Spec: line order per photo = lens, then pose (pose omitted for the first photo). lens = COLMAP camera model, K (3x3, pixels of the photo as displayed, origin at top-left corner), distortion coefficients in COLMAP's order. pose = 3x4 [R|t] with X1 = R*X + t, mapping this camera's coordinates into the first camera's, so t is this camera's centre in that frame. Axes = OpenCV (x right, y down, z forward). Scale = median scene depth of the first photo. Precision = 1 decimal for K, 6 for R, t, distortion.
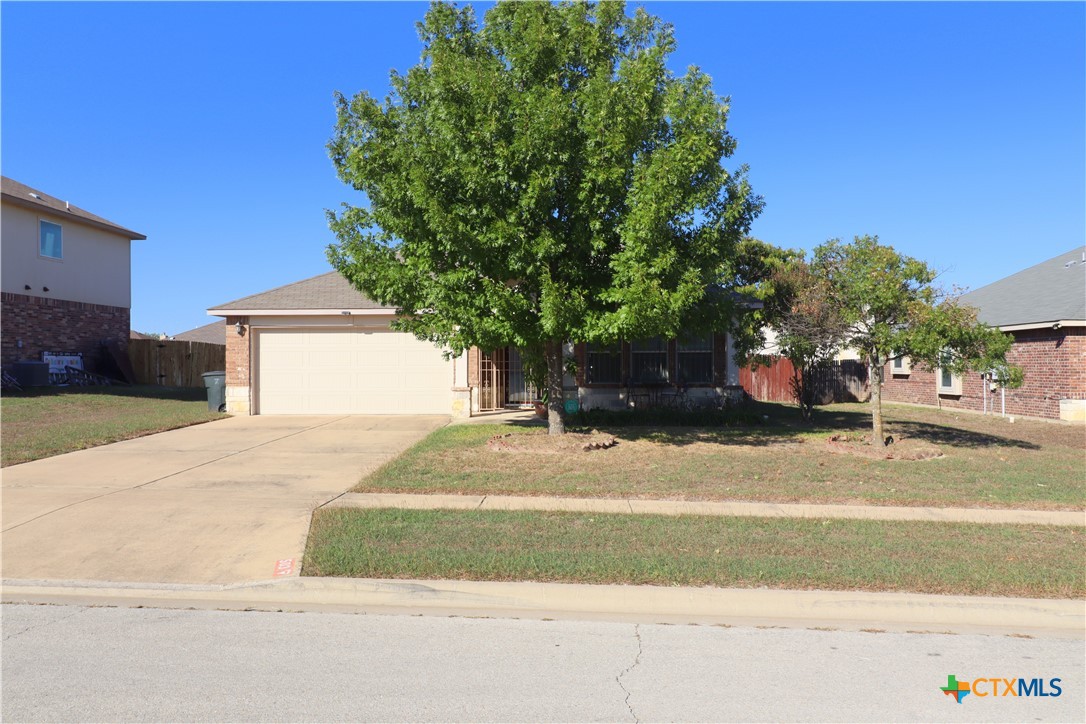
lens RADIAL K [[864.0, 0, 542.0], [0, 864.0, 363.6], [0, 0, 1]] dist [0.003078, 0.003160]
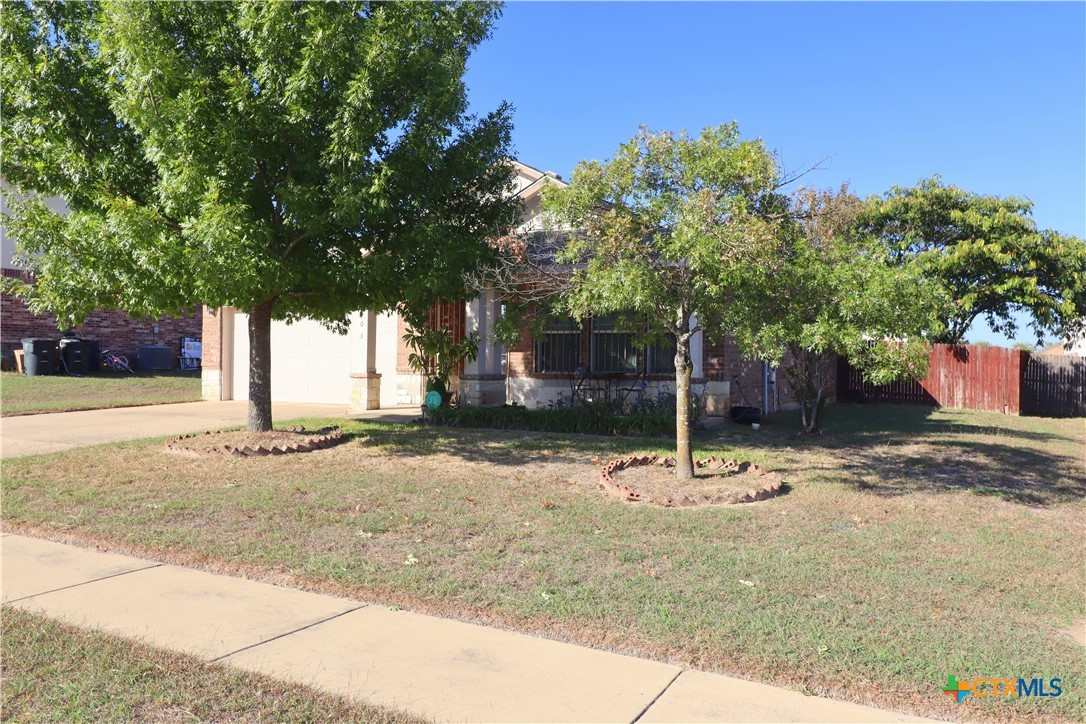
lens RADIAL K [[864.0, 0, 550.0], [0, 864.0, 356.4], [0, 0, 1]] dist [0.003078, 0.003160]
pose [[0.914675, 0.009733, -0.404072, 0.362914], [-0.013600, 0.999885, -0.006702, 0.013149], [0.403960, 0.011626, 0.914703, 0.291079]]
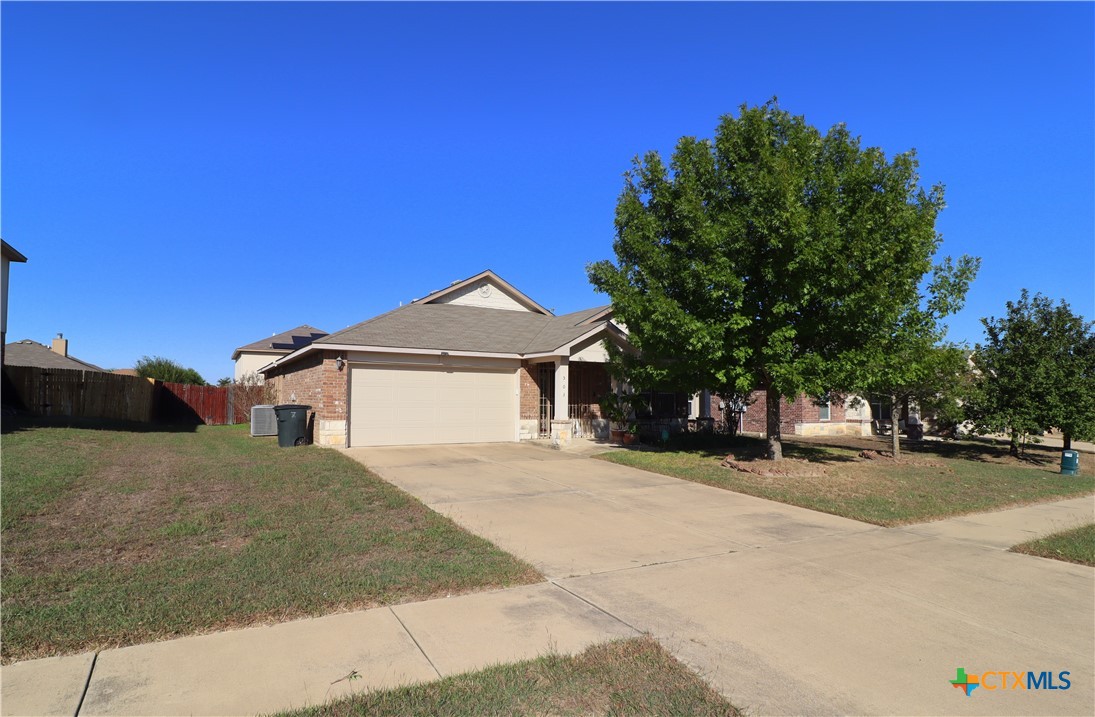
lens RADIAL K [[560.9, 0, 496.2], [0, 560.9, 379.6], [0, 0, 1]] dist [-0.013722, 0.000344]
pose [[0.859920, 0.027660, 0.509678, -0.525332], [-0.014367, 0.999447, -0.030000, -0.004112], [-0.510226, 0.018474, 0.859842, 0.337755]]
